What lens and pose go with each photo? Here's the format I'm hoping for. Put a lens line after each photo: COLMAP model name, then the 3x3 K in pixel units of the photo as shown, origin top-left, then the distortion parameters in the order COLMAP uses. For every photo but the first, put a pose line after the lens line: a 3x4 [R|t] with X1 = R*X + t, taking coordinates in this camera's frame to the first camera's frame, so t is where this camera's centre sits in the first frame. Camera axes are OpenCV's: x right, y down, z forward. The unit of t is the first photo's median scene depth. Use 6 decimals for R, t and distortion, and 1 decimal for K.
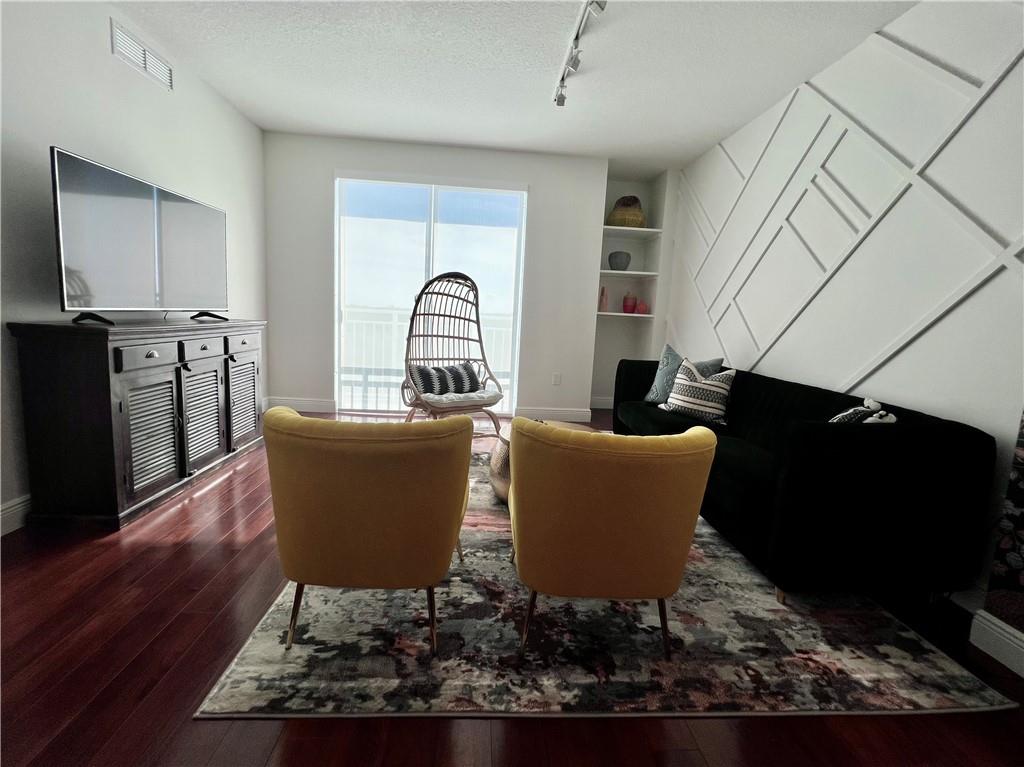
lens RADIAL K [[434.4, 0, 510.7], [0, 434.4, 360.5], [0, 0, 1]] dist [0.000040, -0.000538]
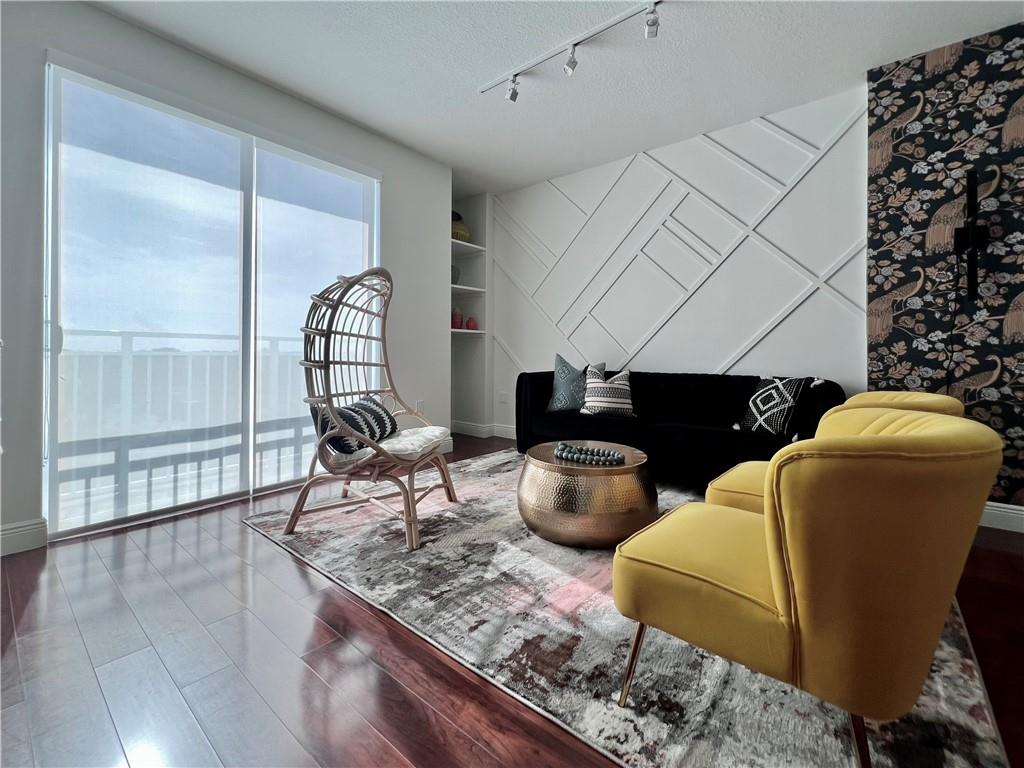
lens RADIAL K [[434.4, 0, 510.7], [0, 434.4, 361.0], [0, 0, 1]] dist [0.000040, -0.000538]
pose [[0.672493, -0.062236, 0.737482, -0.472540], [0.109482, 0.993861, -0.015962, -0.016117], [-0.731961, 0.091476, 0.675178, 0.347923]]
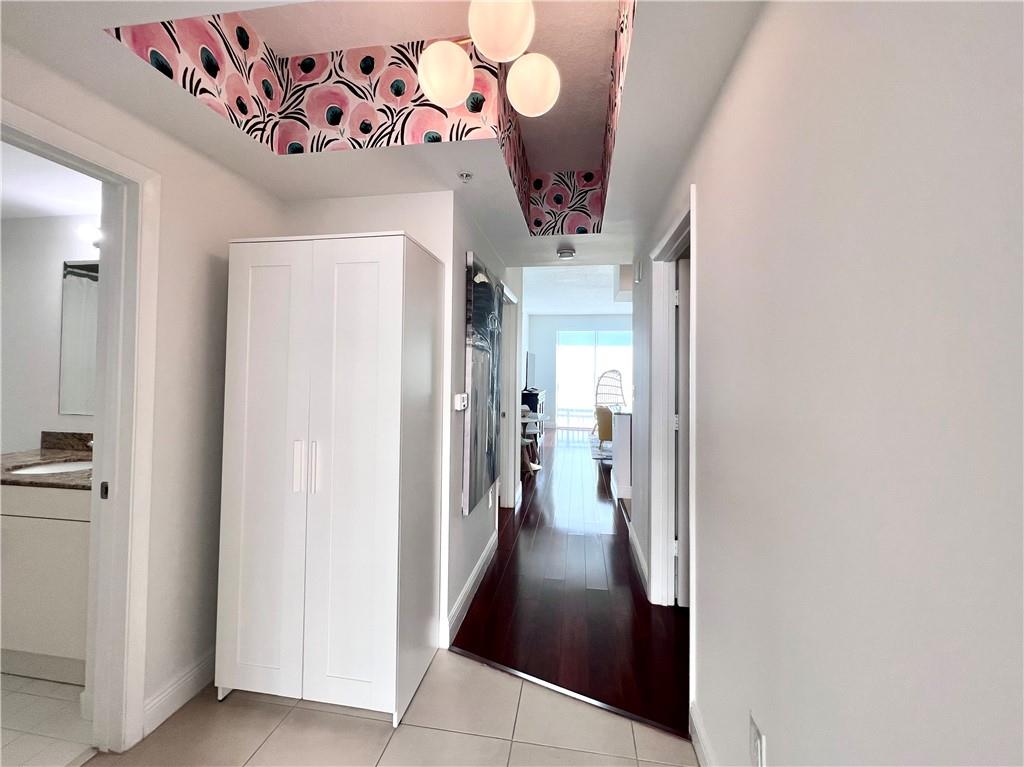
lens RADIAL K [[434.4, 0, 510.7], [0, 434.4, 360.5], [0, 0, 1]] dist [0.000040, -0.000538]
pose [[0.974775, -0.041813, -0.219238, -0.140509], [0.012760, 0.991129, -0.132291, 0.078071], [0.222825, 0.126156, 0.966661, -1.555320]]
